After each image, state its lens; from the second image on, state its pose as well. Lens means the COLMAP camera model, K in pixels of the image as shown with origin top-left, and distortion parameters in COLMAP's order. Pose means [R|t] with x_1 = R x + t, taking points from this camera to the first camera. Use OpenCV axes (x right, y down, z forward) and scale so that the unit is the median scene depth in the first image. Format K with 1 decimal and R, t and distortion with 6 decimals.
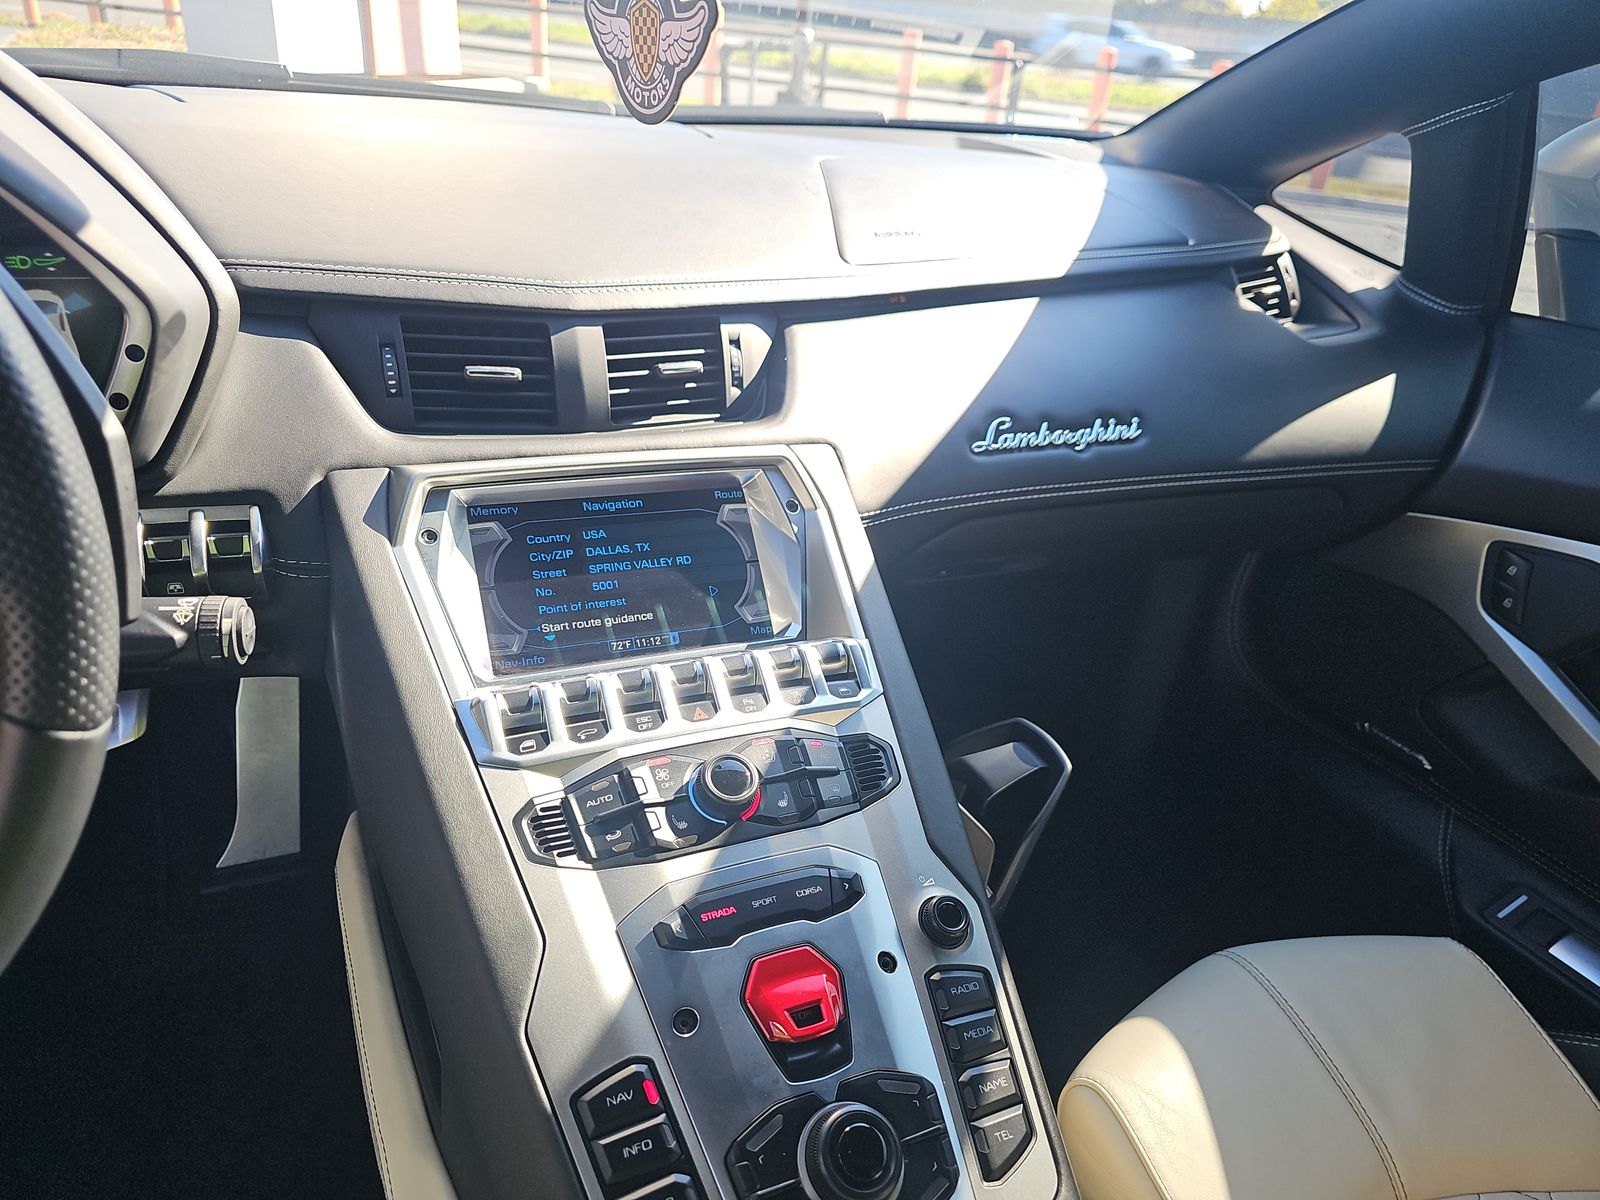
lens RADIAL K [[995.3, 0, 800.4], [0, 995.3, 607.7], [0, 0, 1]] dist [0.050211, -0.000007]
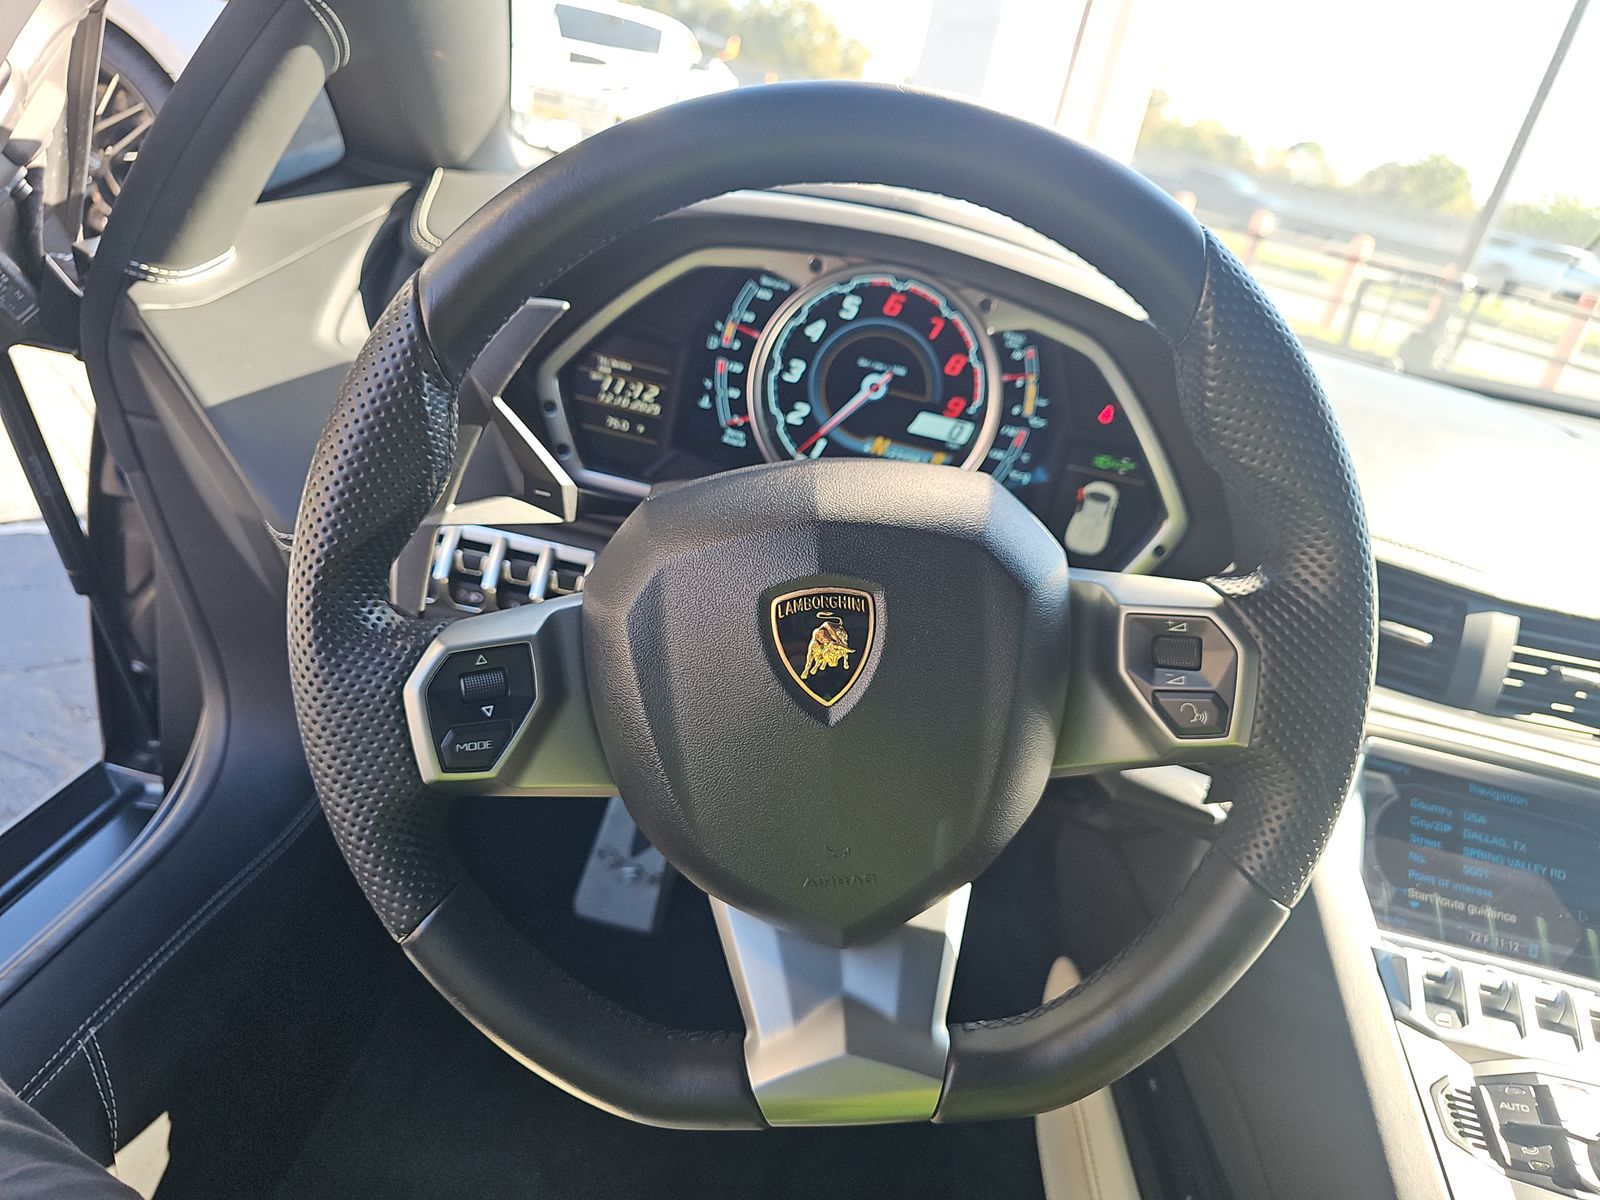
lens RADIAL K [[1054.3, 0, 785.5], [0, 1054.3, 603.0], [0, 0, 1]] dist [0.056522, -0.048315]
pose [[0.875410, 0.289067, -0.387424, -0.468356], [-0.347998, 0.933159, -0.090069, 0.062996], [0.335492, 0.213670, 0.917491, -0.257717]]
